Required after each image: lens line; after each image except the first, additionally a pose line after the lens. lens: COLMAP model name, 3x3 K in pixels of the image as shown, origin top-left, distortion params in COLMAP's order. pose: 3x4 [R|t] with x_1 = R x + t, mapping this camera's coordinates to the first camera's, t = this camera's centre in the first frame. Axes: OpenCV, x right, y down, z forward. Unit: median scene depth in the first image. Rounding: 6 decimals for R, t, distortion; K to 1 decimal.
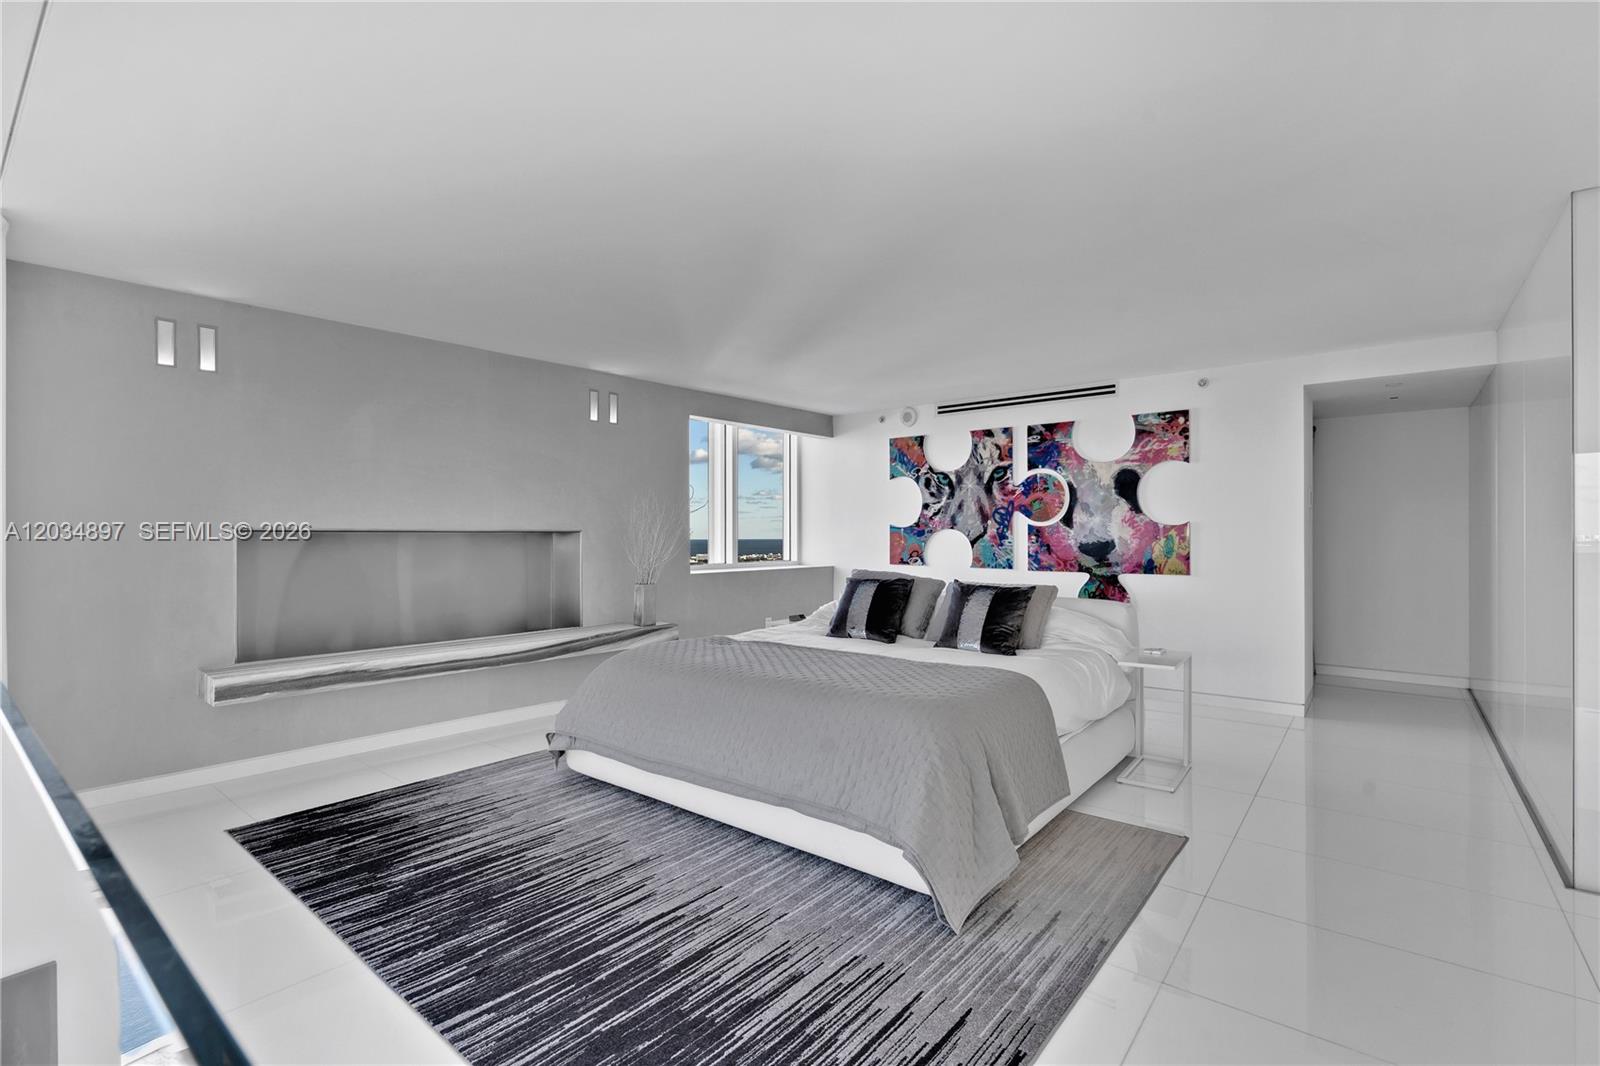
lens RADIAL K [[732.0, 0, 786.5], [0, 732.0, 537.7], [0, 0, 1]] dist [-0.000101, -0.000034]
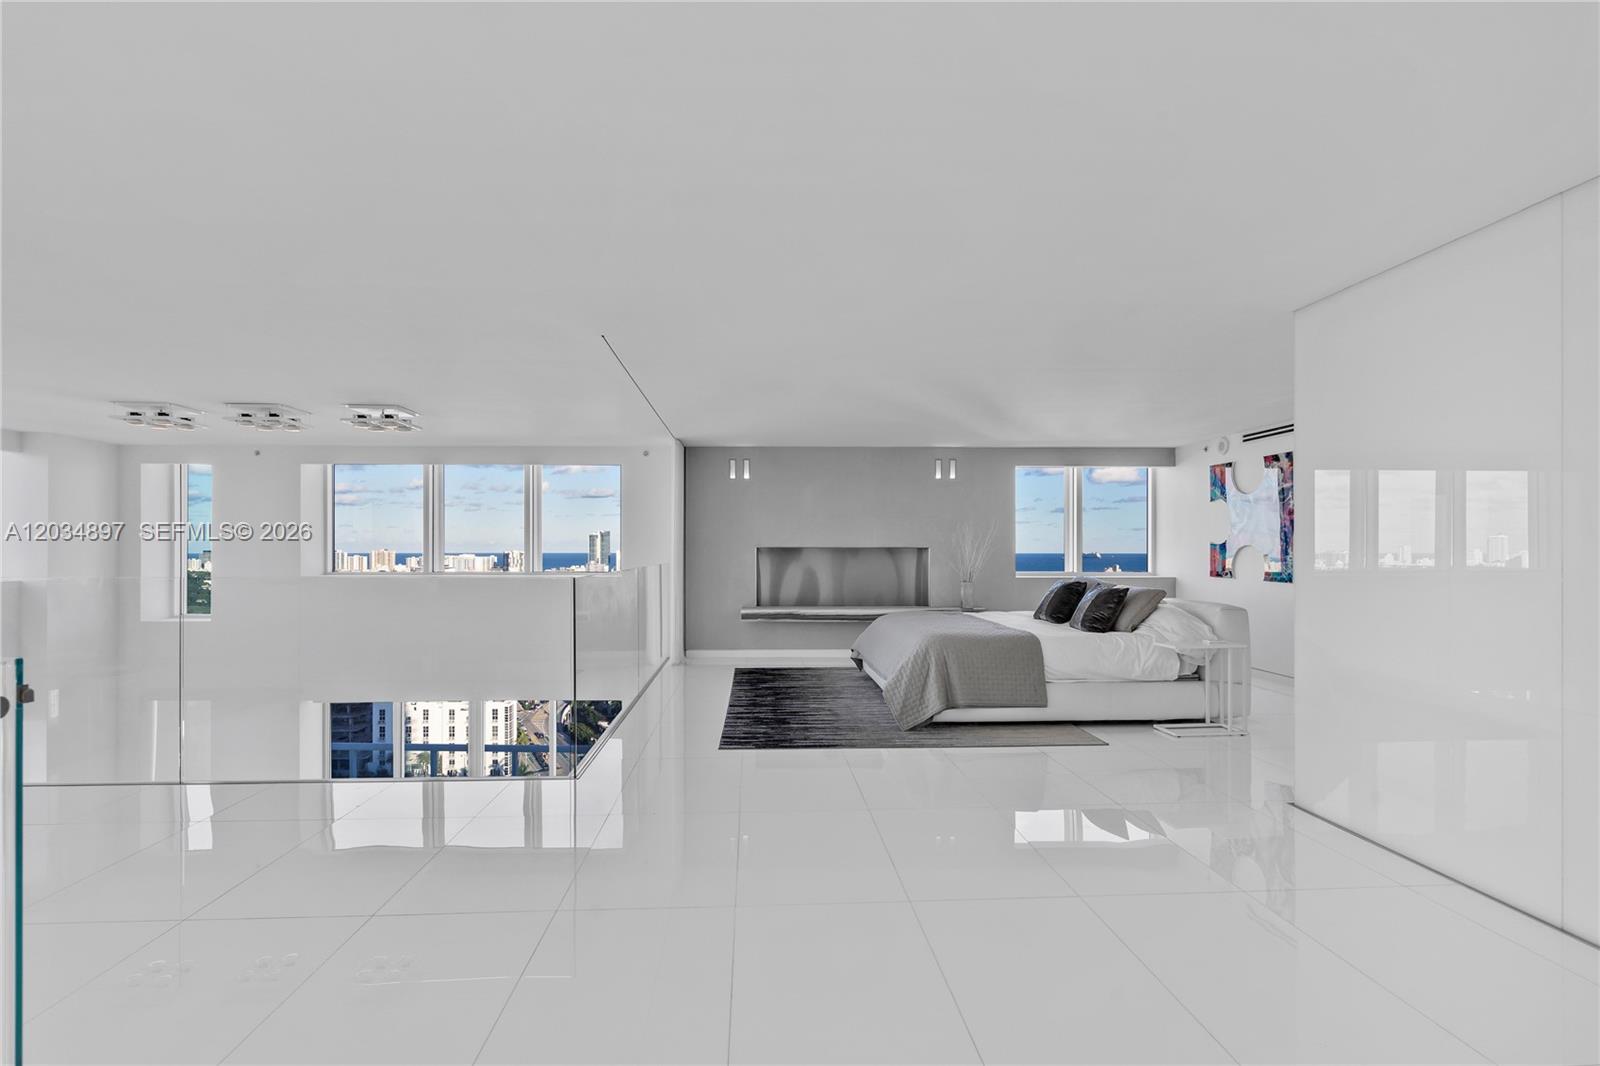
lens RADIAL K [[729.8, 0, 791.8], [0, 729.8, 552.6], [0, 0, 1]] dist [0.000515, 0.000208]
pose [[0.676843, 0.006445, -0.736099, 0.596731], [-0.005461, 0.999978, 0.003734, -0.001793], [0.736107, 0.001492, 0.676863, -0.271451]]
